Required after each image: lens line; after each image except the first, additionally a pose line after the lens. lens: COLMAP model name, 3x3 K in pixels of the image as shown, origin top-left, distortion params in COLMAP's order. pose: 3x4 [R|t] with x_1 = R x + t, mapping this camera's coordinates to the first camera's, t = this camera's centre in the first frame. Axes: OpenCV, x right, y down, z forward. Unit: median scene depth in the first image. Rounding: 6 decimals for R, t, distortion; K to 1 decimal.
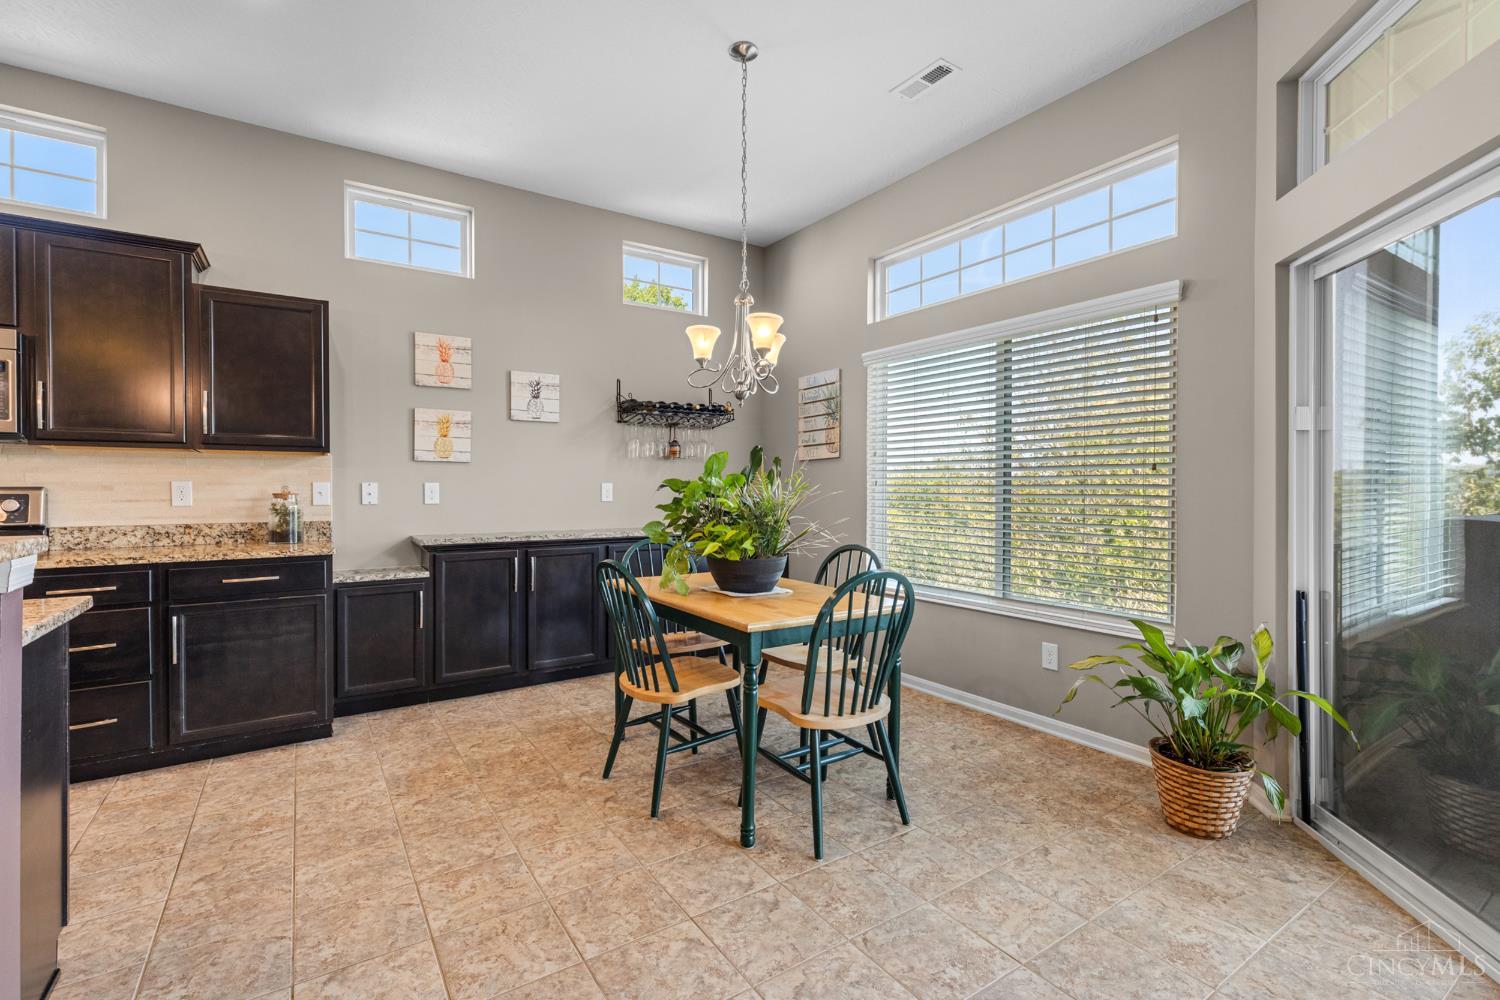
lens RADIAL K [[671.1, 0, 738.4], [0, 671.1, 494.0], [0, 0, 1]] dist [0.001536, -0.000224]
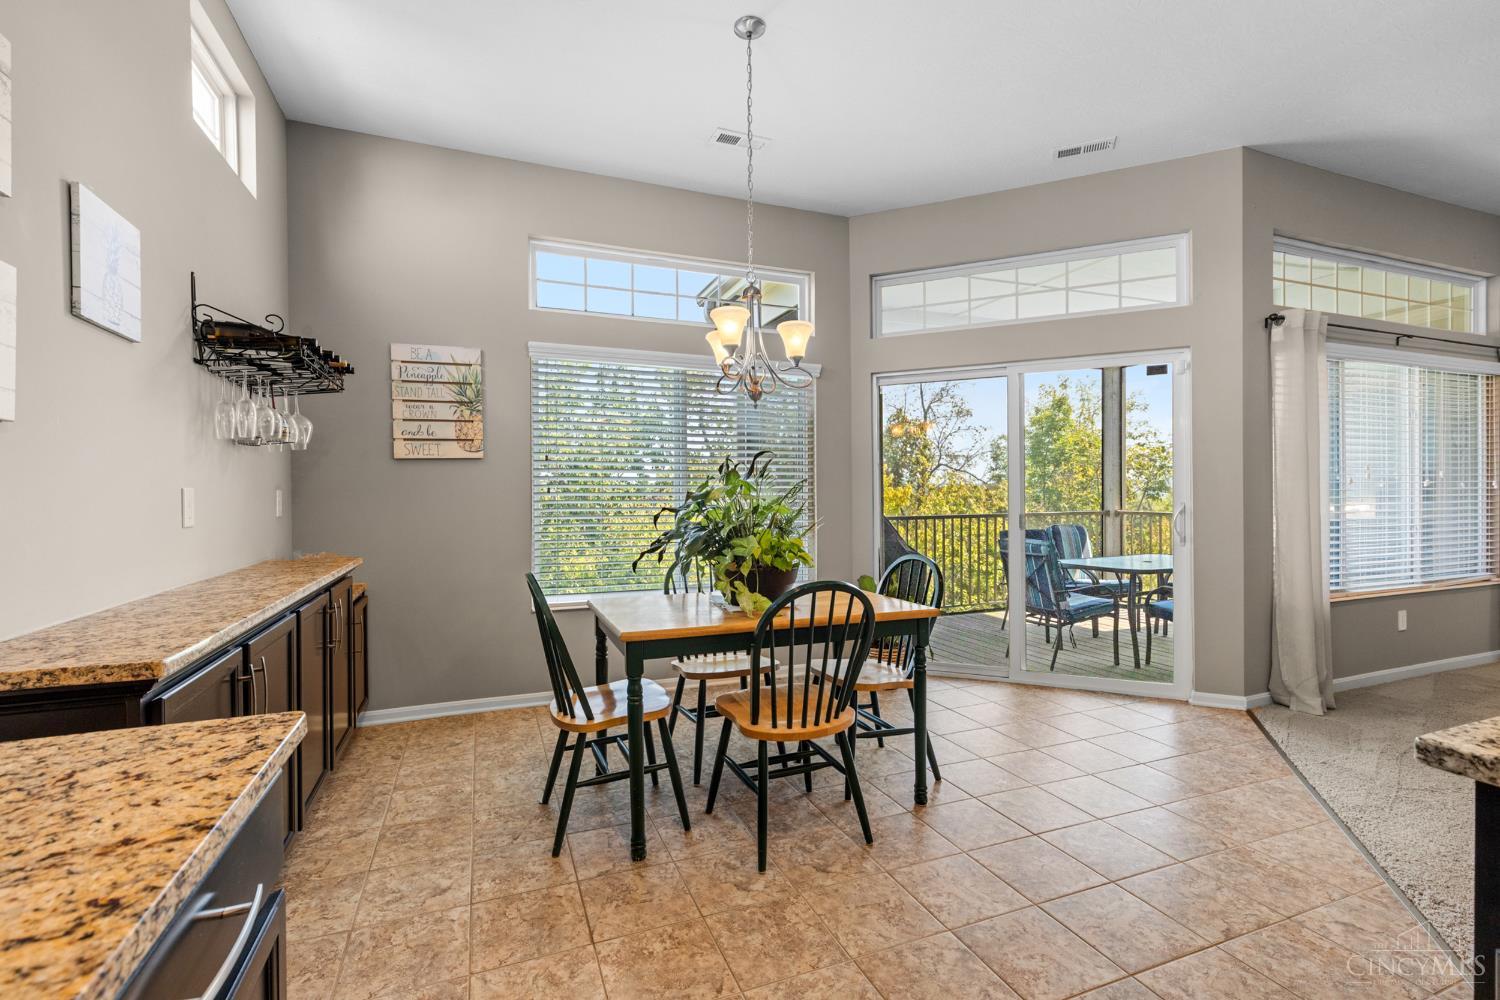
lens RADIAL K [[668.1, 0, 740.8], [0, 668.1, 500.9], [0, 0, 1]] dist [0.003051, 0.000191]
pose [[0.206279, -0.012800, 0.978409, -0.778668], [0.013295, 0.999859, 0.010278, -0.009336], [-0.978403, 0.010887, 0.206420, 0.703813]]
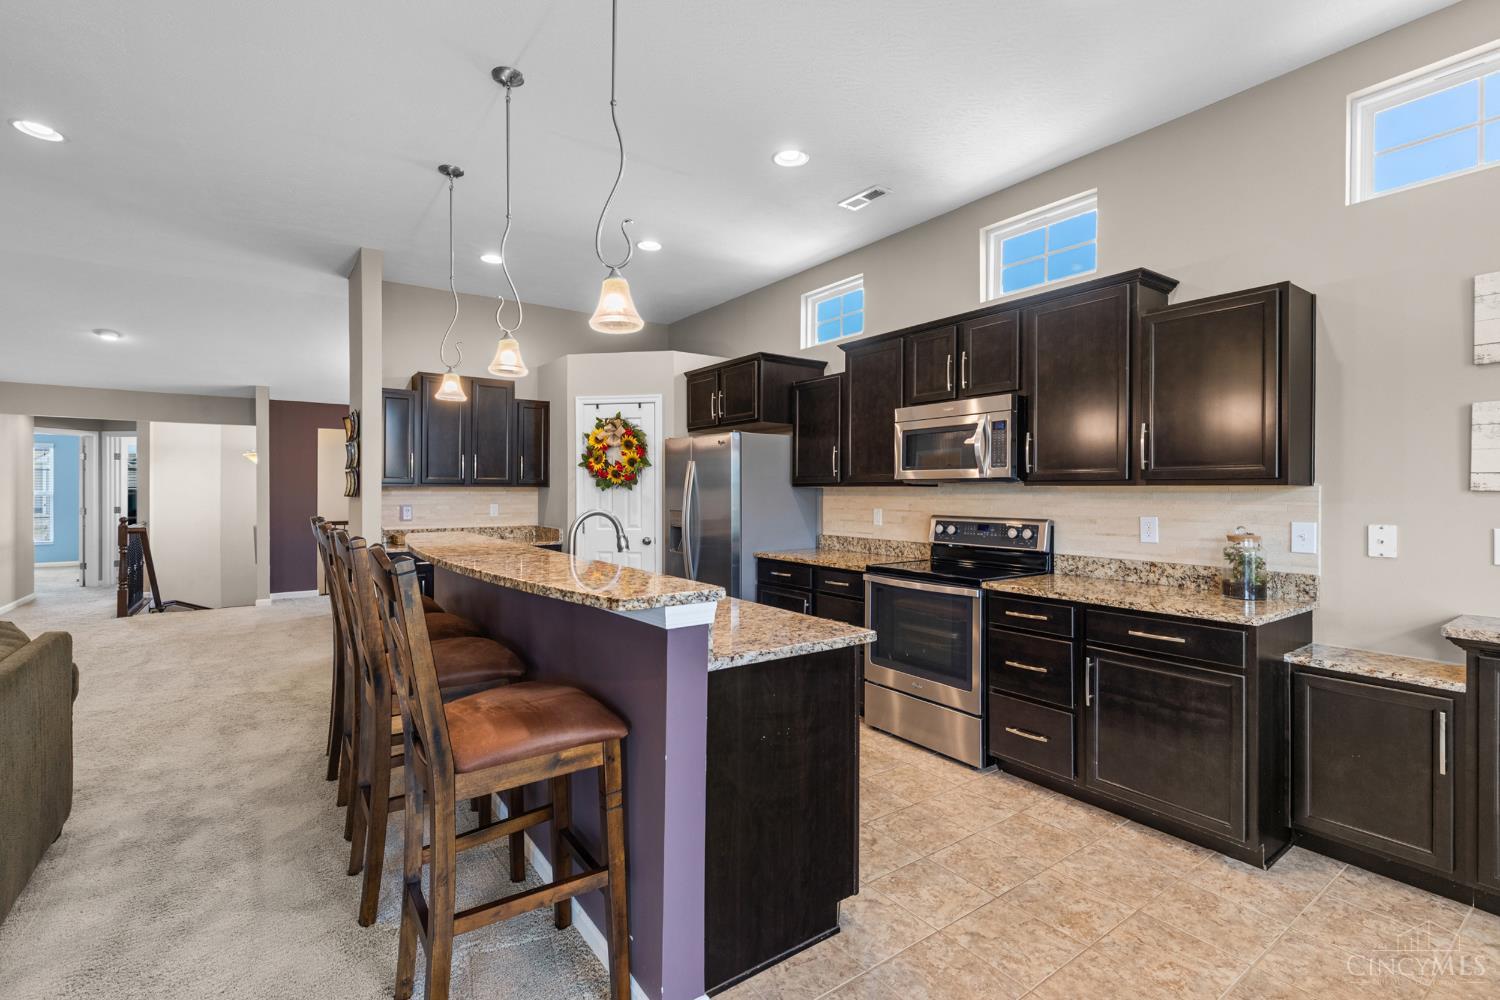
lens RADIAL K [[672.9, 0, 737.6], [0, 672.9, 491.3], [0, 0, 1]] dist [0.004856, -0.000886]
pose [[0.032763, 0.002155, -0.999461, 0.116055], [-0.009353, 0.999955, 0.001849, -0.050940], [0.999419, 0.009287, 0.032781, 0.372016]]
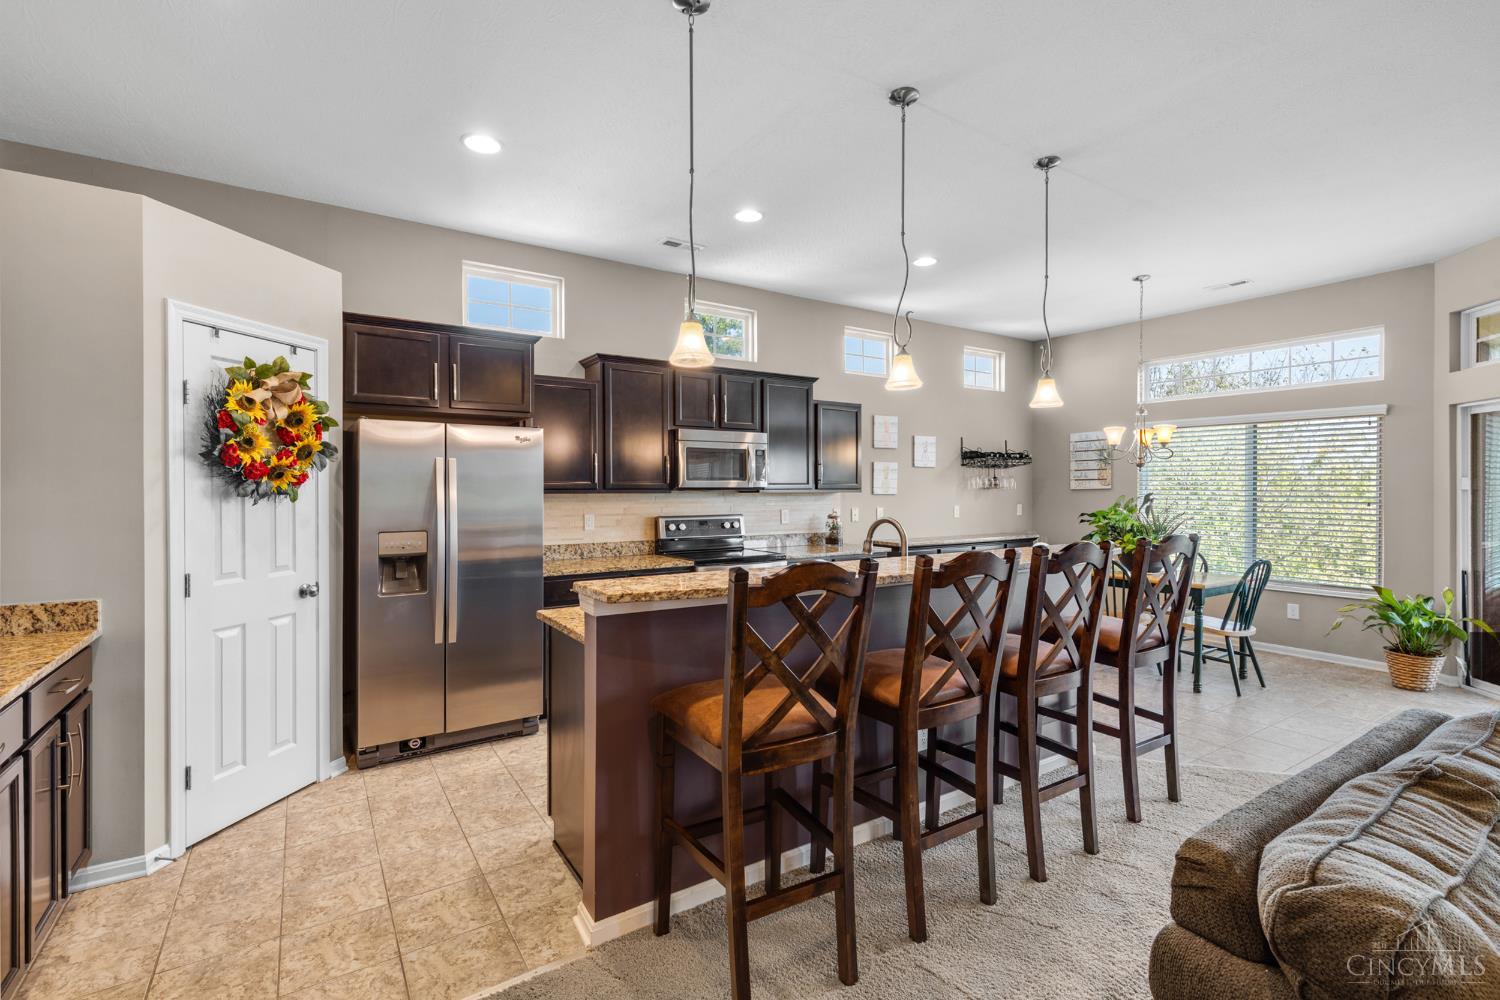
lens RADIAL K [[672.9, 0, 737.6], [0, 672.9, 491.3], [0, 0, 1]] dist [0.004856, -0.000886]
pose [[0.999957, -0.000245, -0.009317, -0.918067], [0.000220, 0.999996, -0.002692, -0.060339], [0.009318, 0.002690, 0.999953, -0.724517]]
